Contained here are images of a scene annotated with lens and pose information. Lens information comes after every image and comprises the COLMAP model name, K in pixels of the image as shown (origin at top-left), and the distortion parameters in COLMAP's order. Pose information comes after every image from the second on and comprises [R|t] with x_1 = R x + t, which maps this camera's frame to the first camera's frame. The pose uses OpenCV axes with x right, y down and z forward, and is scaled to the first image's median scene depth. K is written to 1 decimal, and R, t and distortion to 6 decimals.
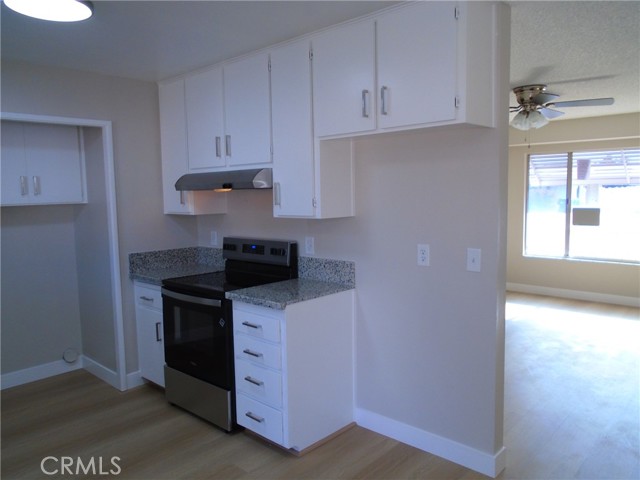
lens RADIAL K [[487.5, 0, 321.1], [0, 487.5, 235.4], [0, 0, 1]] dist [-0.020467, 0.010732]
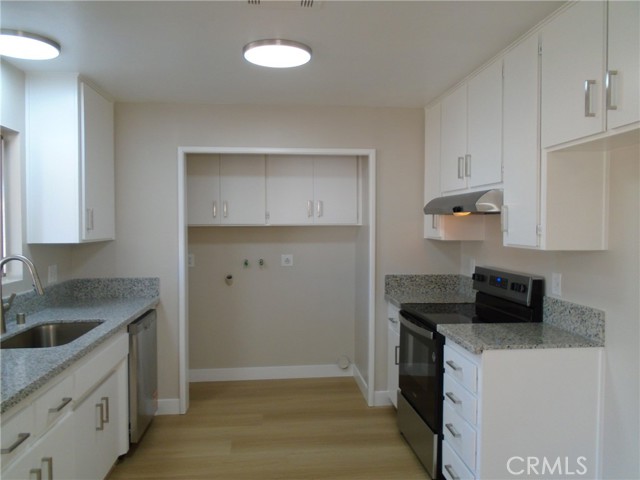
lens RADIAL K [[487.5, 0, 321.1], [0, 487.5, 235.4], [0, 0, 1]] dist [-0.020467, 0.010732]
pose [[0.752709, 0.038886, -0.657204, 0.202037], [-0.076940, 0.996609, -0.029153, -0.005720], [0.653842, 0.072509, 0.753149, 0.134375]]
